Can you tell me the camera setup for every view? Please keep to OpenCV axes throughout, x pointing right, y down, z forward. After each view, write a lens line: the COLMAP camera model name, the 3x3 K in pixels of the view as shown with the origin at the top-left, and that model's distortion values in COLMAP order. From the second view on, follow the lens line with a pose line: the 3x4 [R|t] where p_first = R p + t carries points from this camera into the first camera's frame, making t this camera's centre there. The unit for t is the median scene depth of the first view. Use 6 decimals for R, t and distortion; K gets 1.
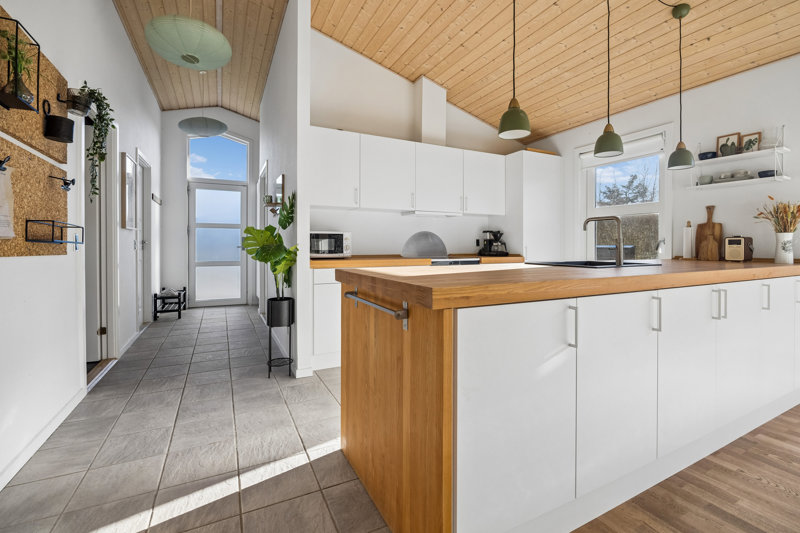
lens RADIAL K [[358.8, 0, 394.1], [0, 358.8, 246.7], [0, 0, 1]] dist [-0.006743, 0.000797]
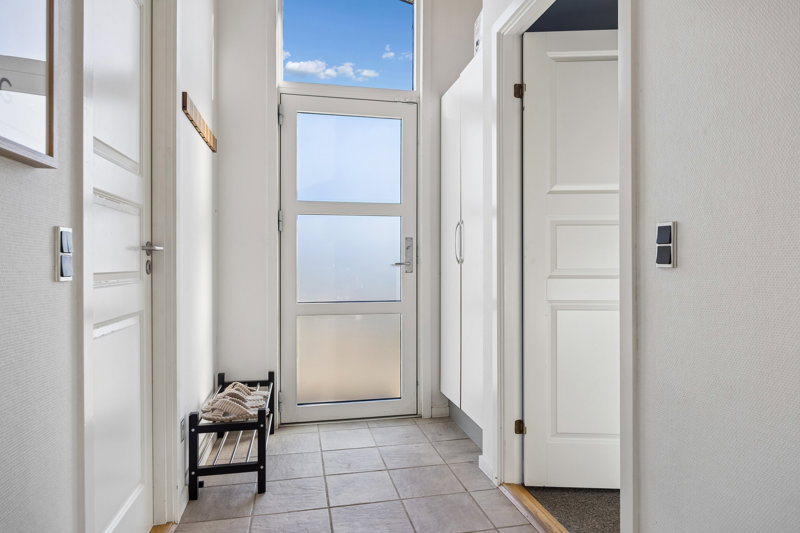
lens RADIAL K [[508.4, 0, 397.4], [0, 508.4, 263.8], [0, 0, 1]] dist [-0.007297, -0.001036]
pose [[0.966045, -0.007624, -0.258262, -0.321079], [0.006090, 0.999959, -0.006739, 0.002548], [0.258303, 0.004937, 0.966051, 0.521620]]
